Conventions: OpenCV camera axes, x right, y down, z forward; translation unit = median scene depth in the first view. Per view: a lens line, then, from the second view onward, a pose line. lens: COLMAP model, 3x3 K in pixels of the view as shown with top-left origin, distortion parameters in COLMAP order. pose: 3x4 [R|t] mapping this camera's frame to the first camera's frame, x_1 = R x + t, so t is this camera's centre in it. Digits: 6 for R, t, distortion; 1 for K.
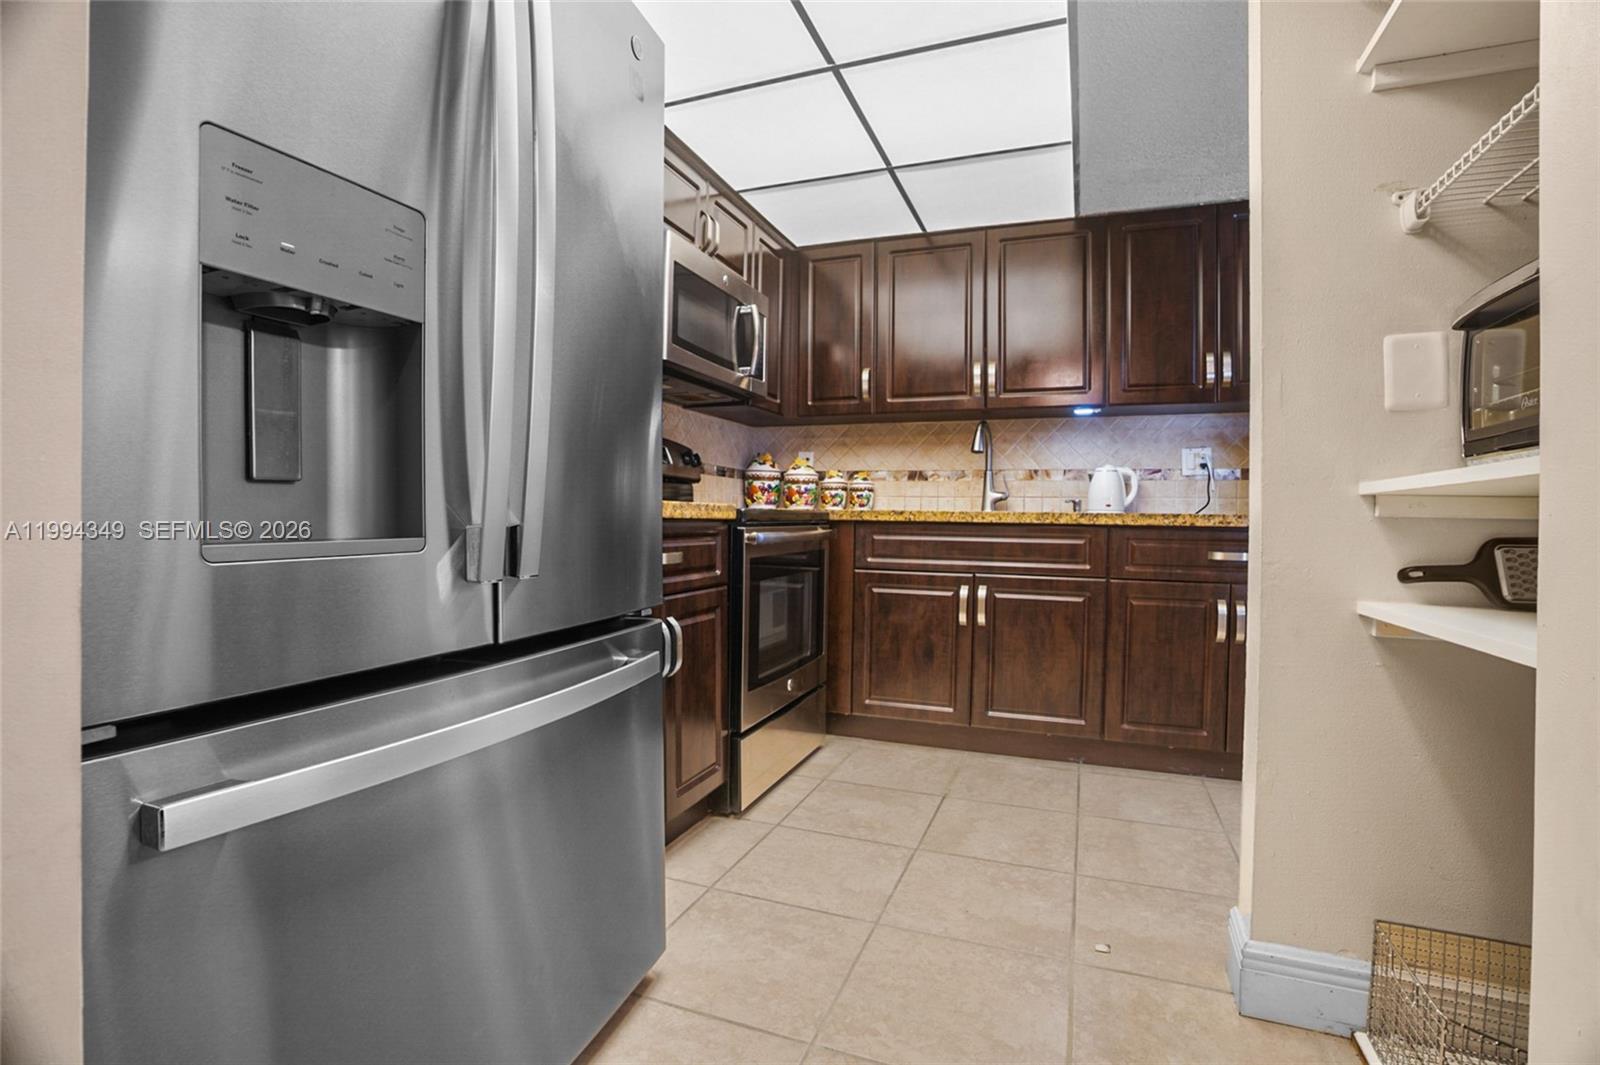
lens RADIAL K [[743.8, 0, 811.8], [0, 743.8, 523.8], [0, 0, 1]] dist [-0.045899, 0.012501]
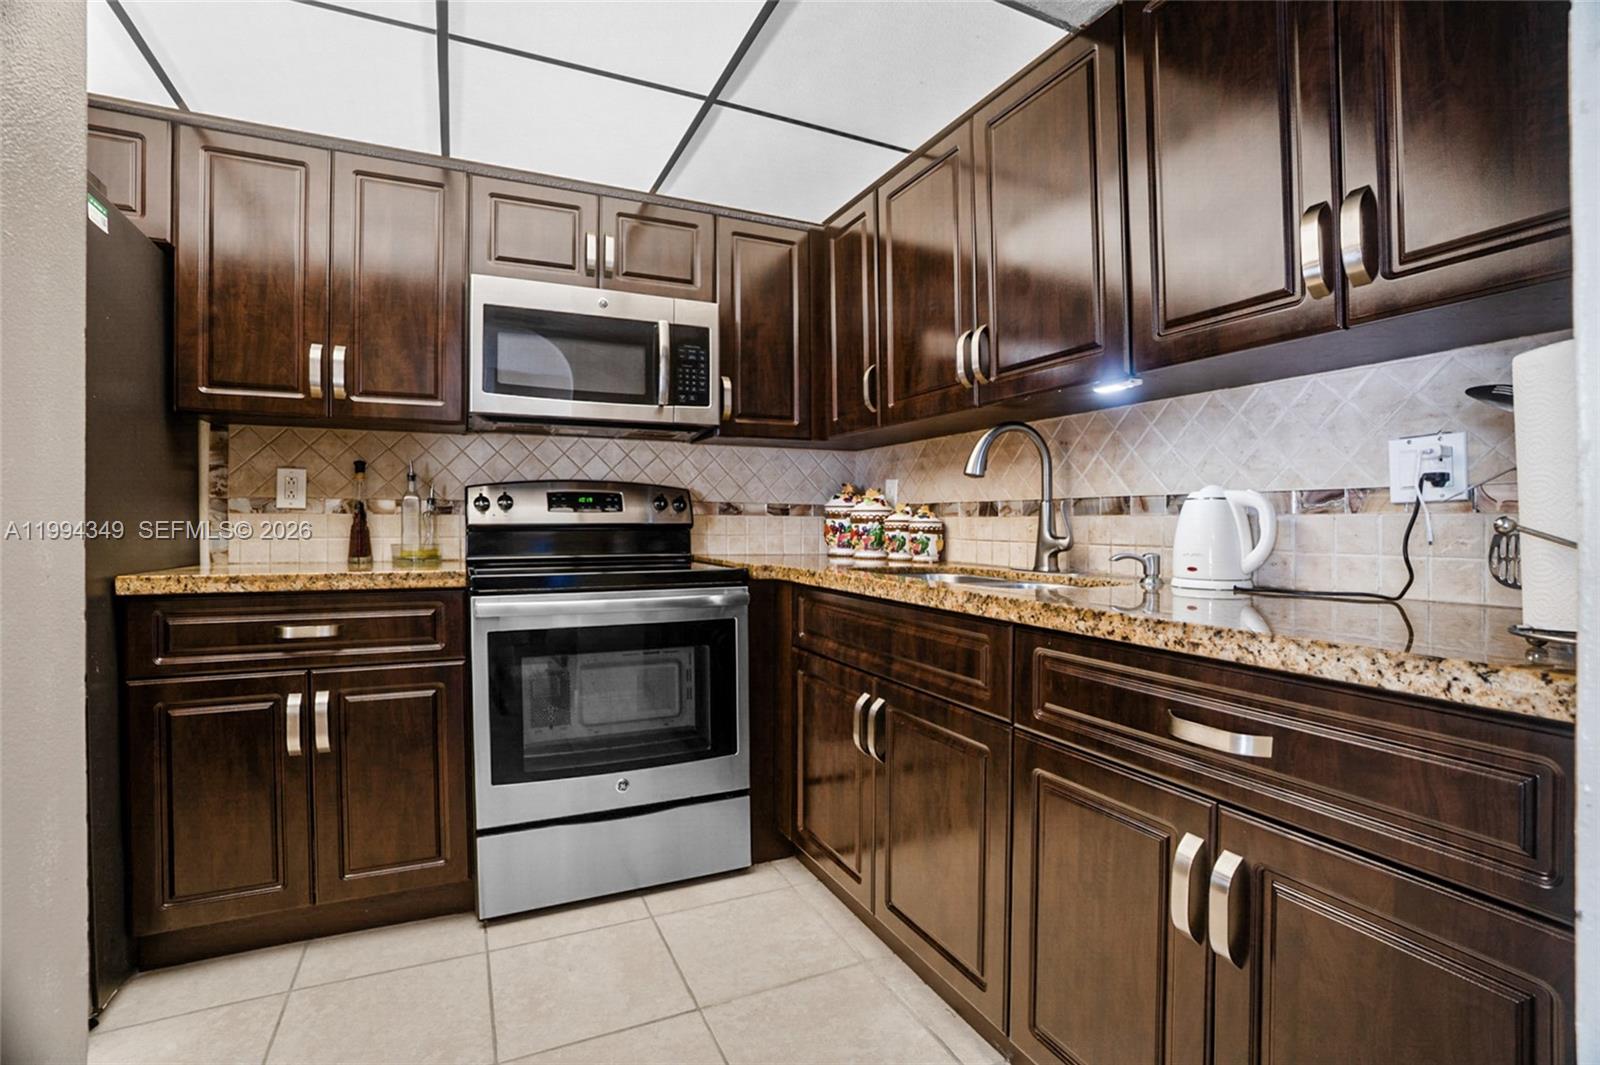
lens RADIAL K [[743.8, 0, 801.7], [0, 743.8, 528.1], [0, 0, 1]] dist [-0.045899, 0.012501]
pose [[0.714347, -0.005207, -0.699772, 0.546800], [0.000978, 0.999979, -0.006443, -0.048547], [0.699790, 0.003918, 0.714337, 0.451109]]
